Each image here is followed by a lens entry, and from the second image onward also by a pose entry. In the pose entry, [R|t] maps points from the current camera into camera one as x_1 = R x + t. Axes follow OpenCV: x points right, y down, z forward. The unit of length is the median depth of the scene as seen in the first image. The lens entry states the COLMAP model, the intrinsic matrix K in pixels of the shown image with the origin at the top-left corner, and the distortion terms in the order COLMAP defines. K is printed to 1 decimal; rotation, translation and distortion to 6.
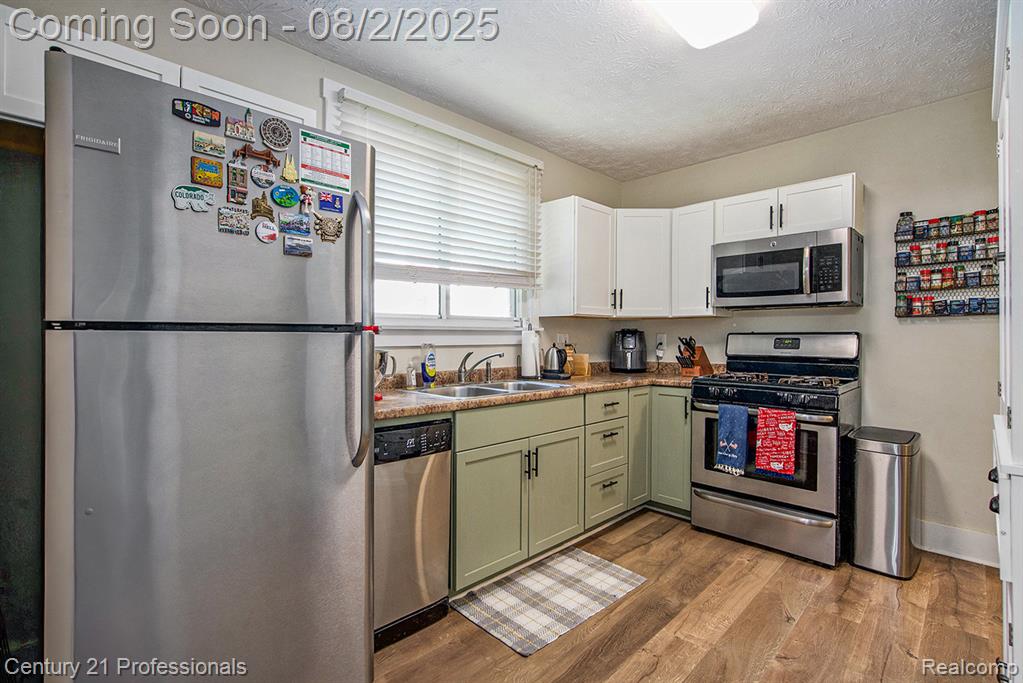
lens RADIAL K [[473.1, 0, 499.7], [0, 473.1, 337.9], [0, 0, 1]] dist [-0.009231, 0.000200]
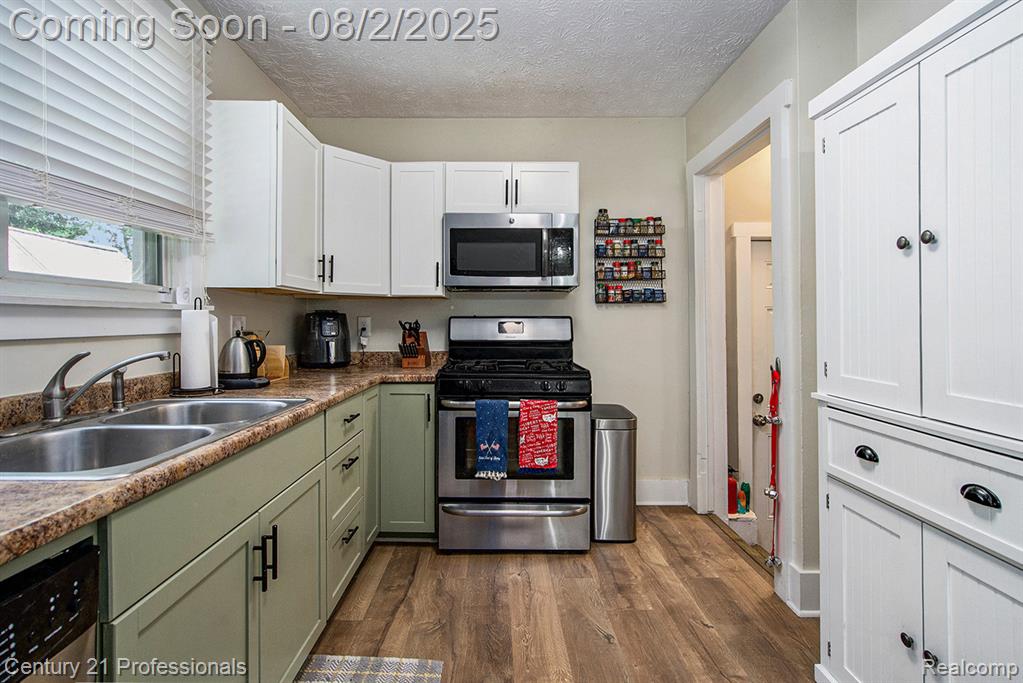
lens RADIAL K [[471.1, 0, 509.3], [0, 471.1, 328.0], [0, 0, 1]] dist [-0.013801, 0.000260]
pose [[0.686834, -0.011296, 0.726726, -0.107895], [0.001978, 0.999905, 0.013674, -0.000108], [-0.726811, -0.007955, 0.686791, 0.387153]]
